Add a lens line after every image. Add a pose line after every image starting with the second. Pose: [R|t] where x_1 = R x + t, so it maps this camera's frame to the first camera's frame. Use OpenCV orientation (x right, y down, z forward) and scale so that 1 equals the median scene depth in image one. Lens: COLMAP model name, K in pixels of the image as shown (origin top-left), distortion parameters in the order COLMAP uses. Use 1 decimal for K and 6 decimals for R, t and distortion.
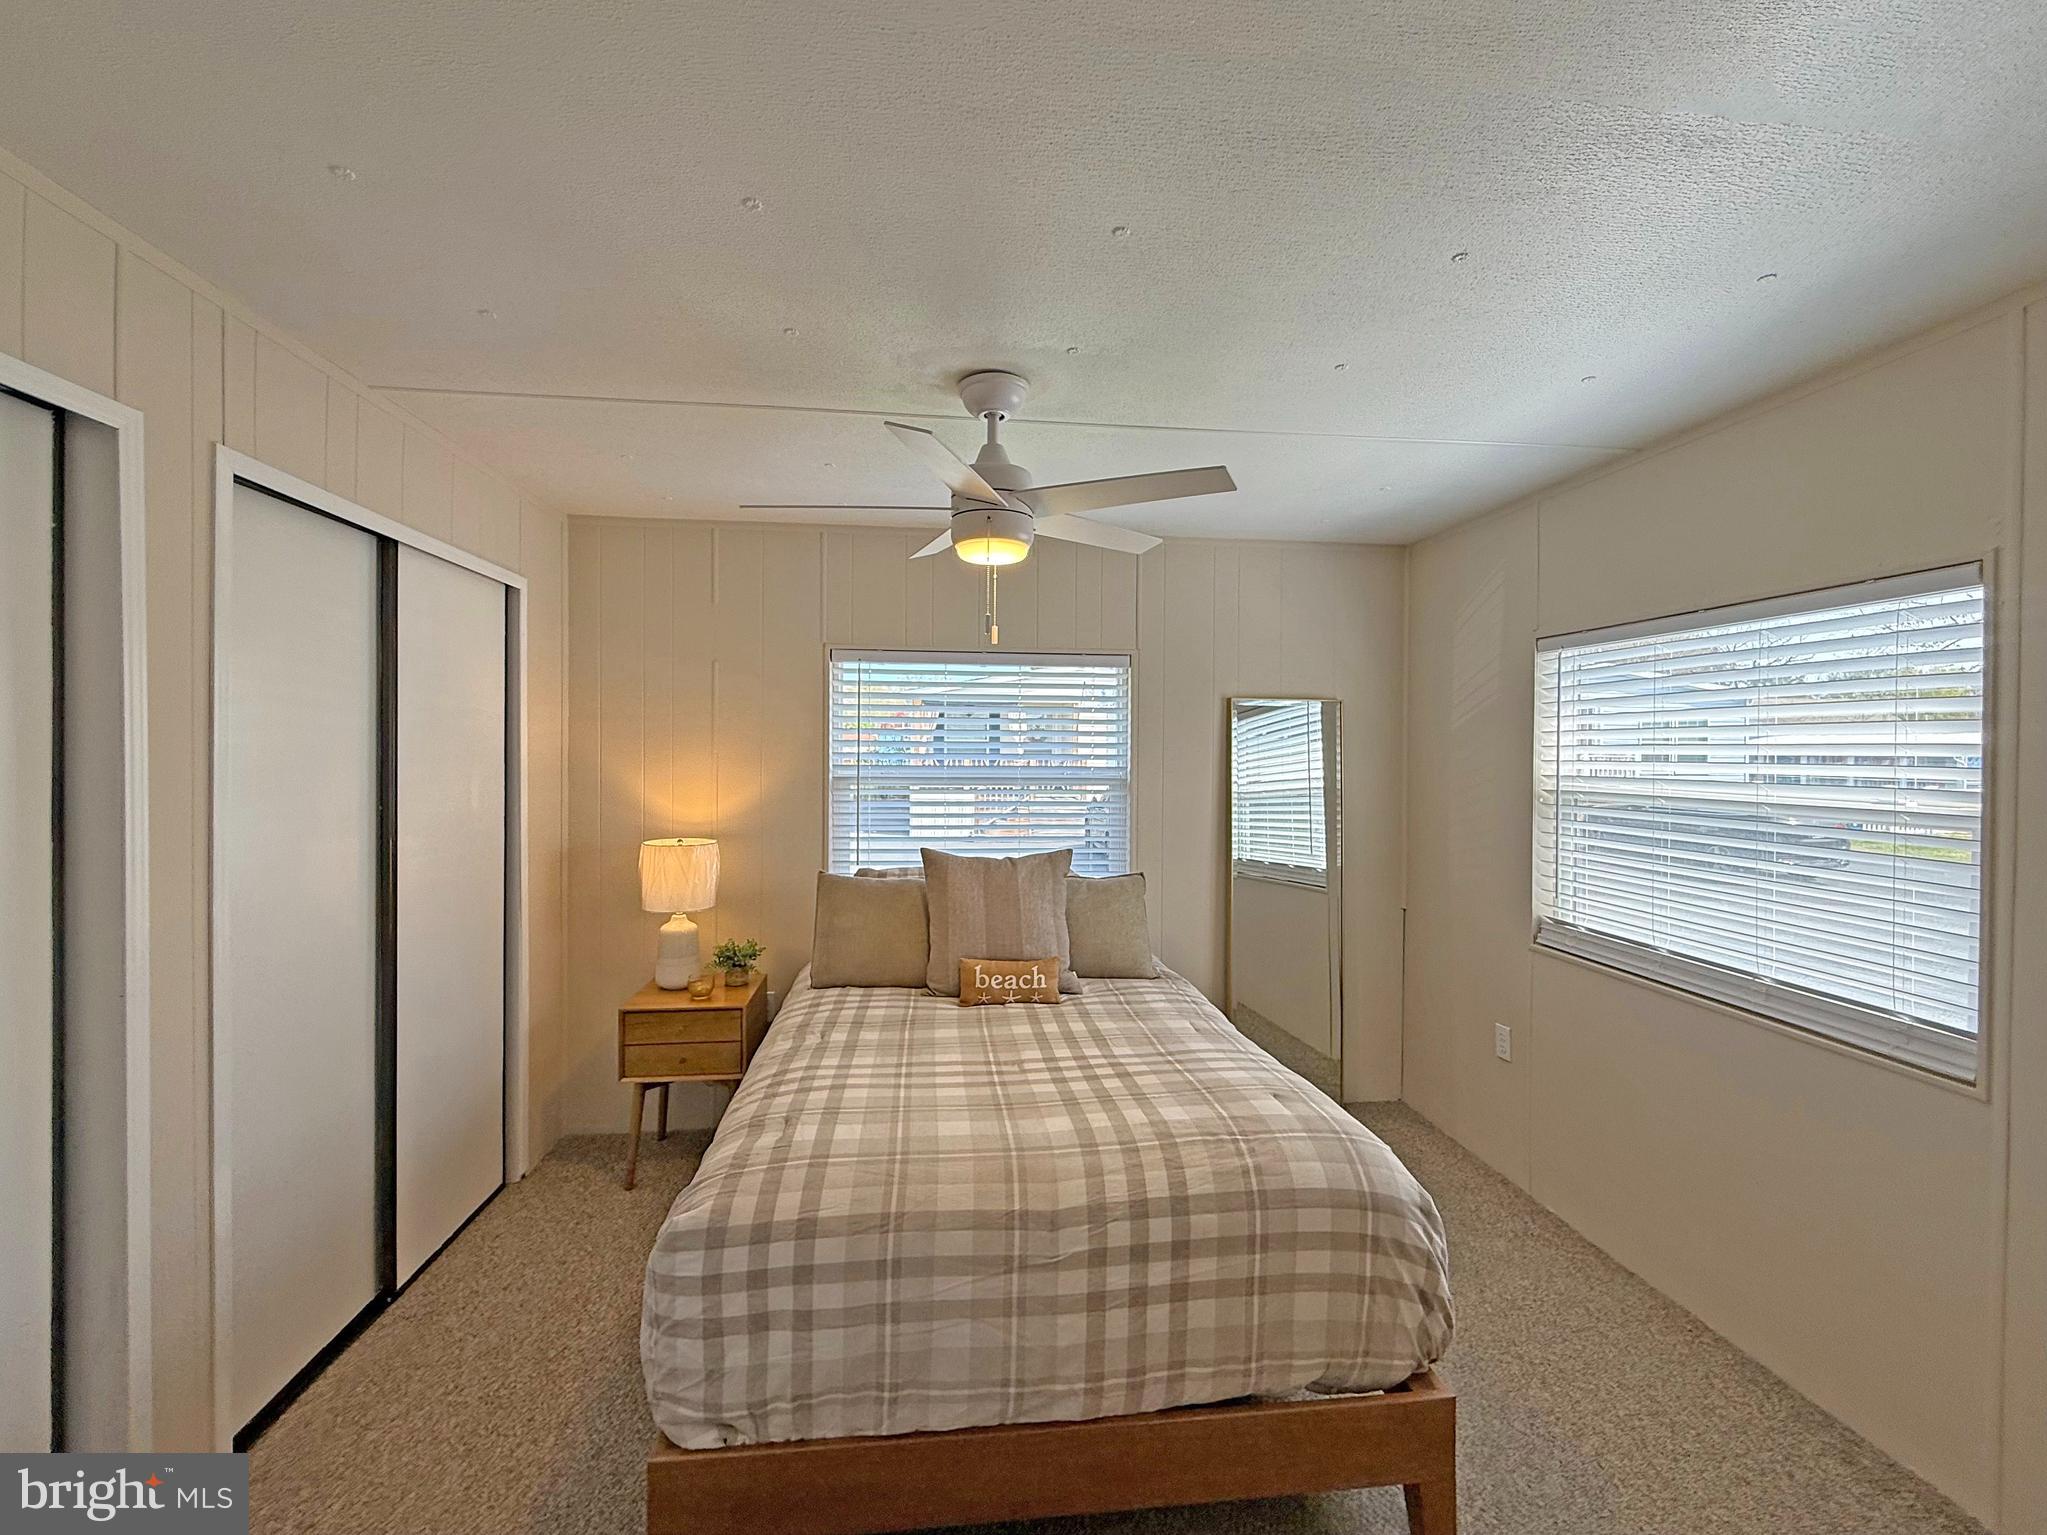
lens RADIAL K [[826.4, 0, 1010.5], [0, 826.4, 765.8], [0, 0, 1]] dist [0.001368, 0.000045]
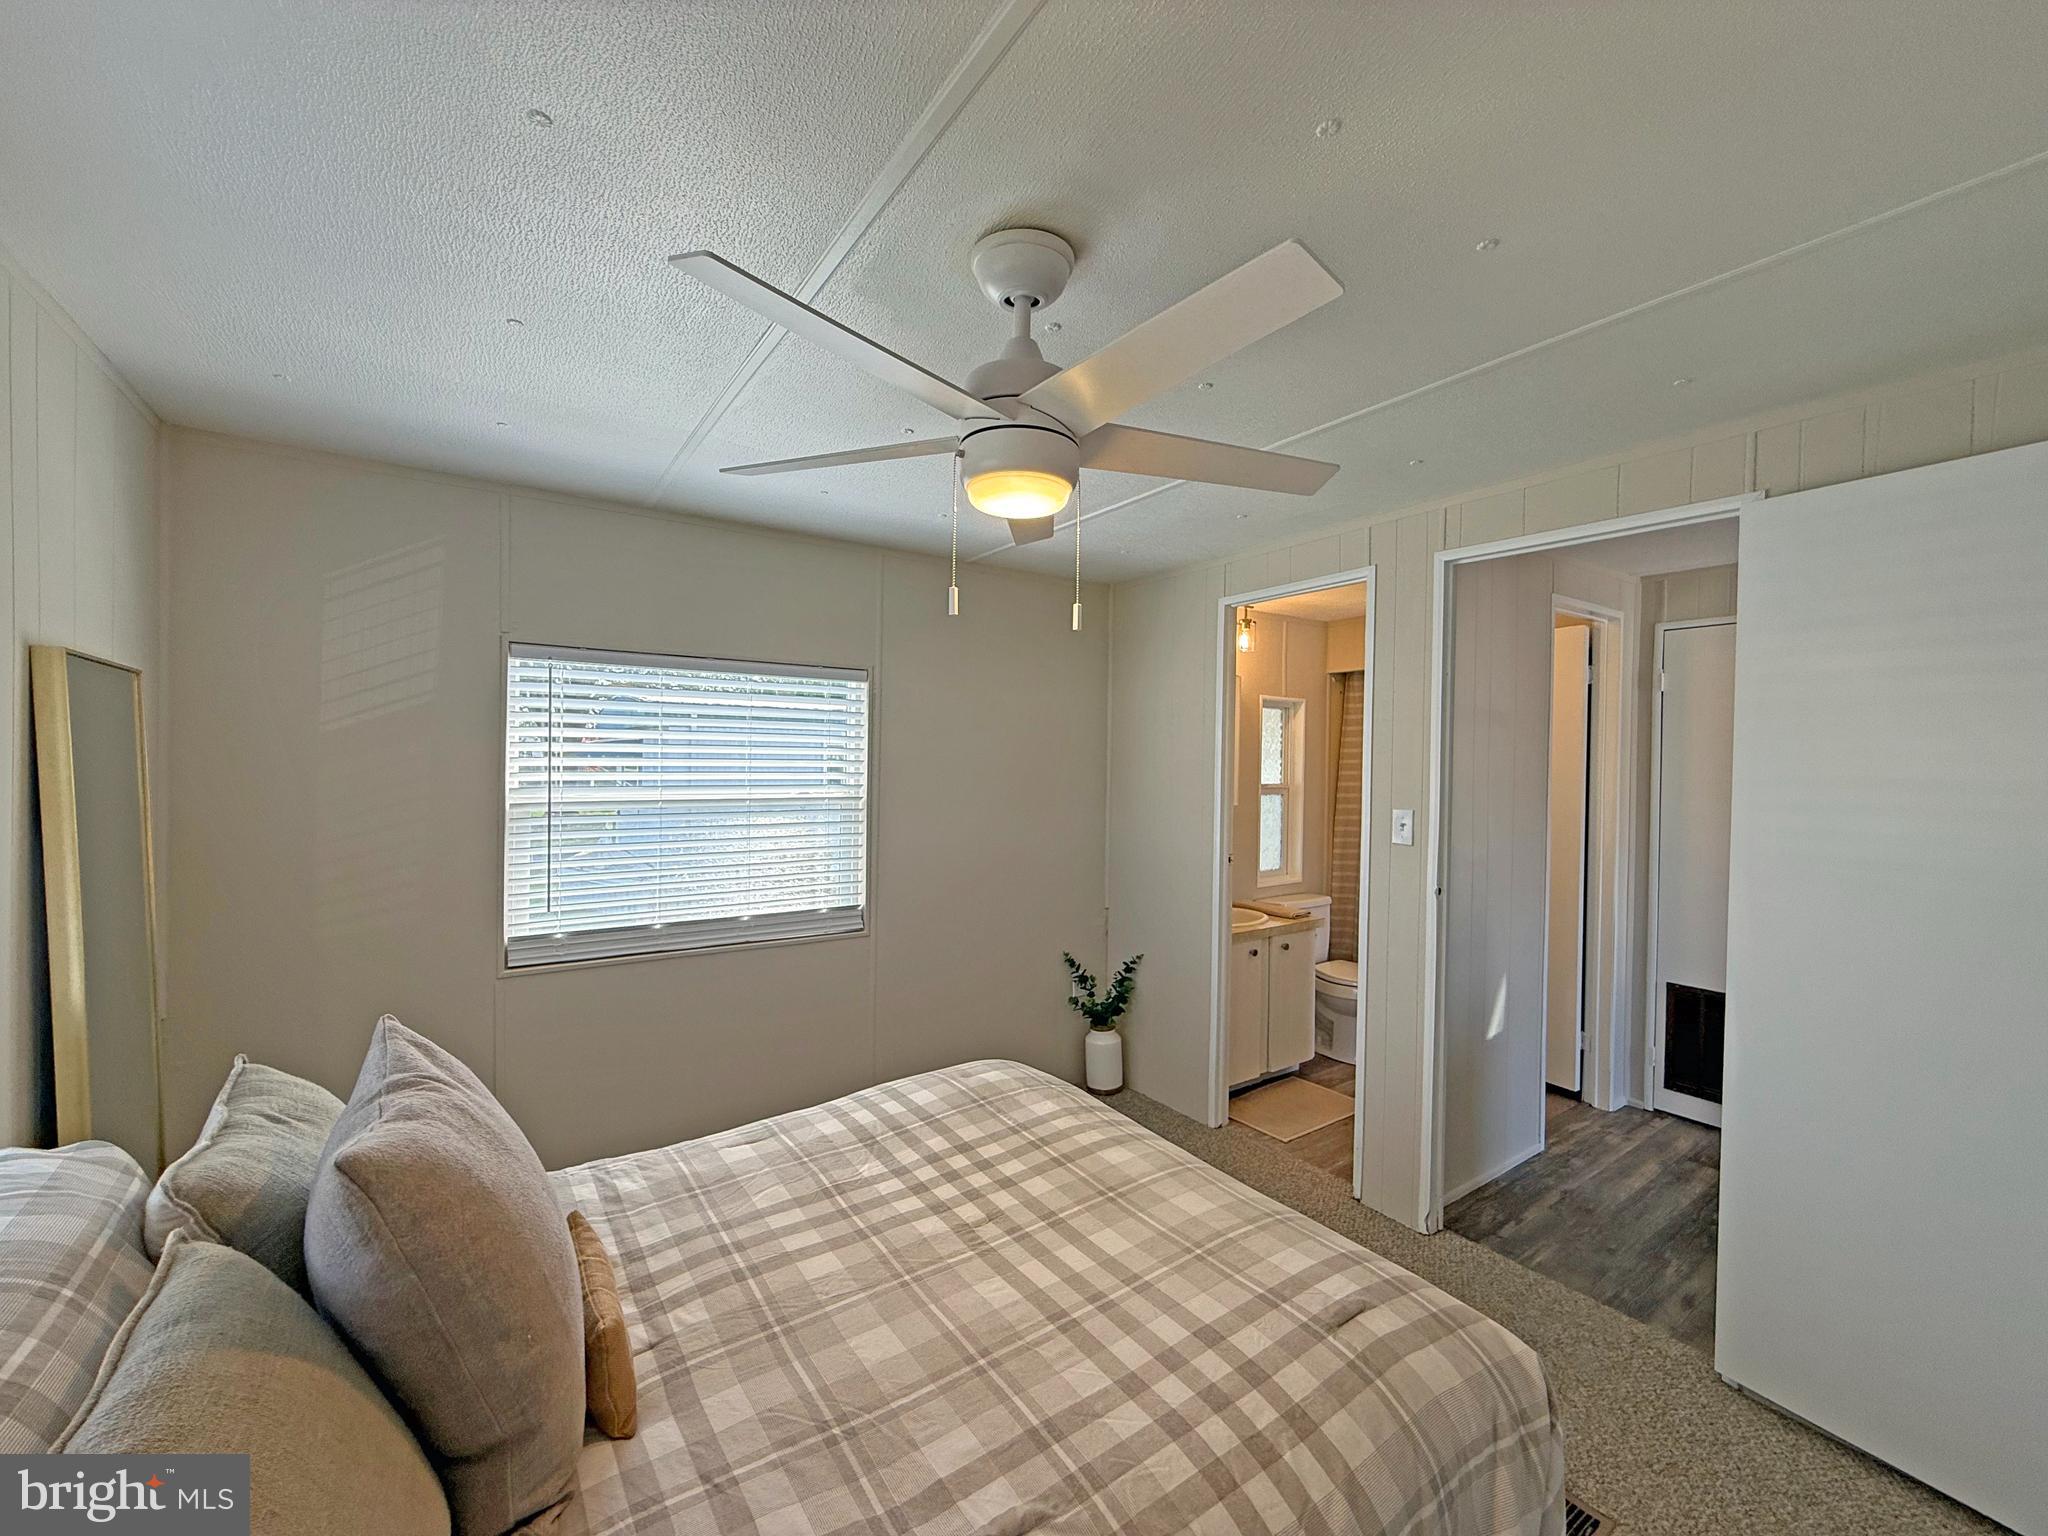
lens RADIAL K [[826.8, 0, 1014.3], [0, 826.8, 764.7], [0, 0, 1]] dist [0.001368, 0.000045]
pose [[-0.467450, -0.019854, 0.883796, -0.630673], [-0.000186, 0.999750, 0.022360, -0.048492], [-0.884019, 0.010288, -0.467337, 1.312751]]
